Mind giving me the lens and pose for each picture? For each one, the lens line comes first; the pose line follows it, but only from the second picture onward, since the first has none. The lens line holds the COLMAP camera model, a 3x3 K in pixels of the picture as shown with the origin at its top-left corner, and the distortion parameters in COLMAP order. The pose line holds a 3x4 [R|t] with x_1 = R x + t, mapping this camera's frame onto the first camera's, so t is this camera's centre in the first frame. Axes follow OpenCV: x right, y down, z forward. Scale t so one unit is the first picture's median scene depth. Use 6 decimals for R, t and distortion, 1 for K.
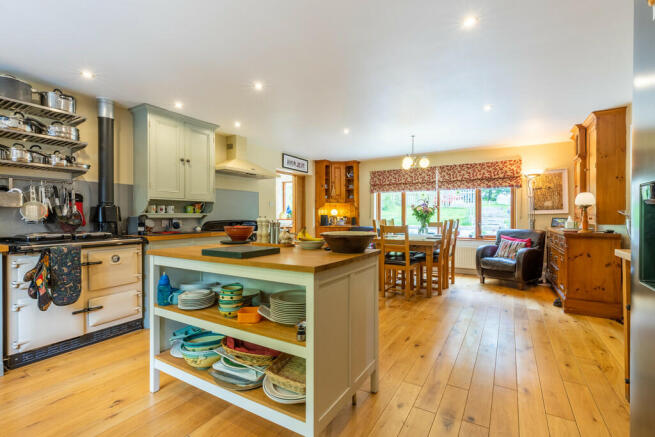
lens RADIAL K [[305.5, 0, 327.5], [0, 305.5, 218.5], [0, 0, 1]] dist [-0.000168, 0.000119]
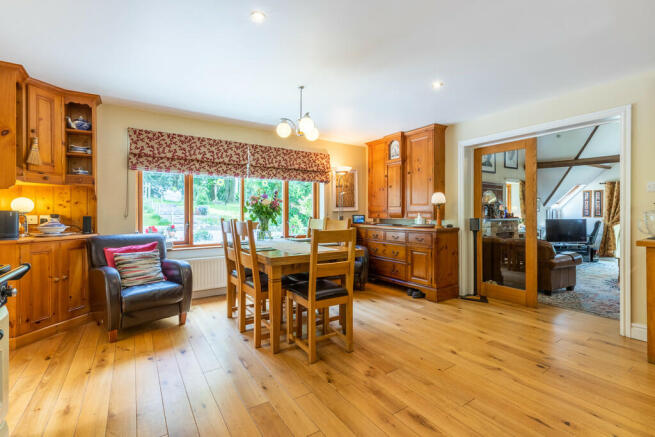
lens RADIAL K [[302.3, 0, 327.6], [0, 302.3, 213.2], [0, 0, 1]] dist [-0.000346, 0.000225]
pose [[0.412937, 0.000316, 0.910760, -0.231053], [0.009259, 0.999947, -0.004545, -0.003749], [-0.910712, 0.010310, 0.412912, 0.596987]]
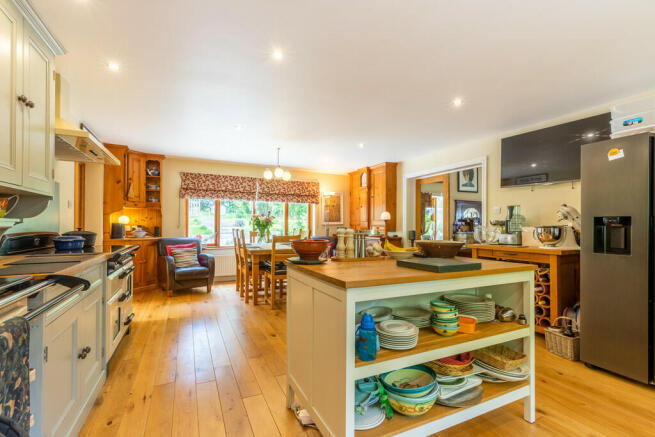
lens RADIAL K [[303.2, 0, 331.0], [0, 303.2, 225.1], [0, 0, 1]] dist [0.000932, 0.000183]
pose [[0.530487, 0.006775, 0.847666, -0.423338], [-0.000595, 0.999971, -0.007620, -0.002888], [-0.847693, 0.003538, 0.530475, 0.263403]]
